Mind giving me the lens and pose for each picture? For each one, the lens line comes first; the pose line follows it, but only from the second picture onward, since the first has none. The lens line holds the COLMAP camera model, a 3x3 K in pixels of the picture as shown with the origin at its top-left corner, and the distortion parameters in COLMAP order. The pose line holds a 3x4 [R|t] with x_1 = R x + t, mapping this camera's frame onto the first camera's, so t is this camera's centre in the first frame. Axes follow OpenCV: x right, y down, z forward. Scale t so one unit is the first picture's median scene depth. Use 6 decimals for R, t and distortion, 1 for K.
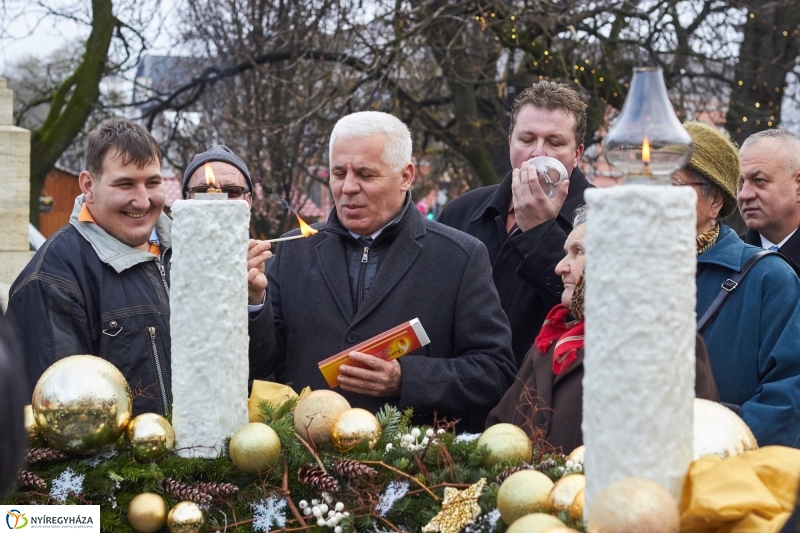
lens RADIAL K [[1936.9, 0, 400.7], [0, 1936.9, 262.4], [0, 0, 1]] dist [-0.041282, 0.000000]
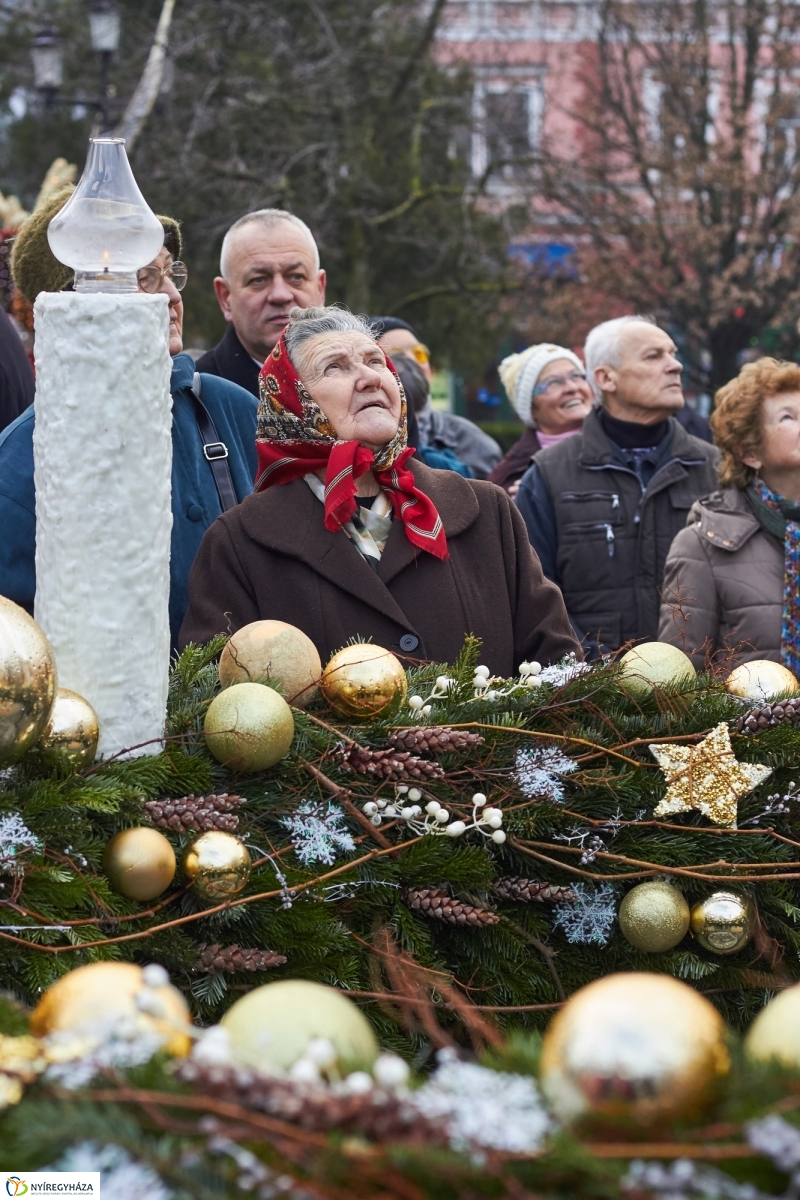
lens RADIAL K [[2905.4, 0, 400.5], [0, 2905.4, 600.1], [0, 0, 1]] dist [-0.041282, 0.000000]
pose [[0.584653, -0.067931, 0.808434, -0.736886], [0.013898, 0.997181, 0.073740, -0.004877], [-0.811164, -0.031877, 0.583949, 0.454161]]
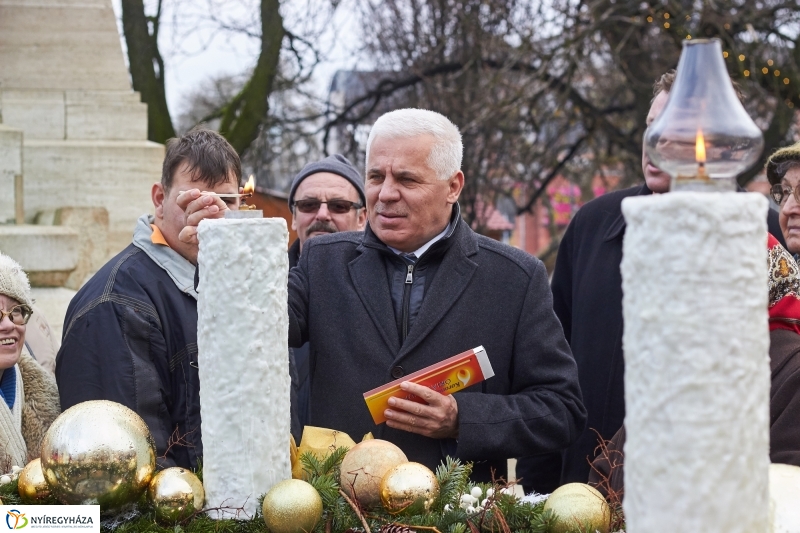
lens RADIAL K [[1936.9, 0, 398.3], [0, 1936.9, 270.2], [0, 0, 1]] dist [-0.041282, 0.000000]
pose [[0.994314, -0.014534, -0.105493, 0.061645], [0.014301, 0.999893, -0.002965, -0.005813], [0.105525, 0.001439, 0.994416, 0.156677]]
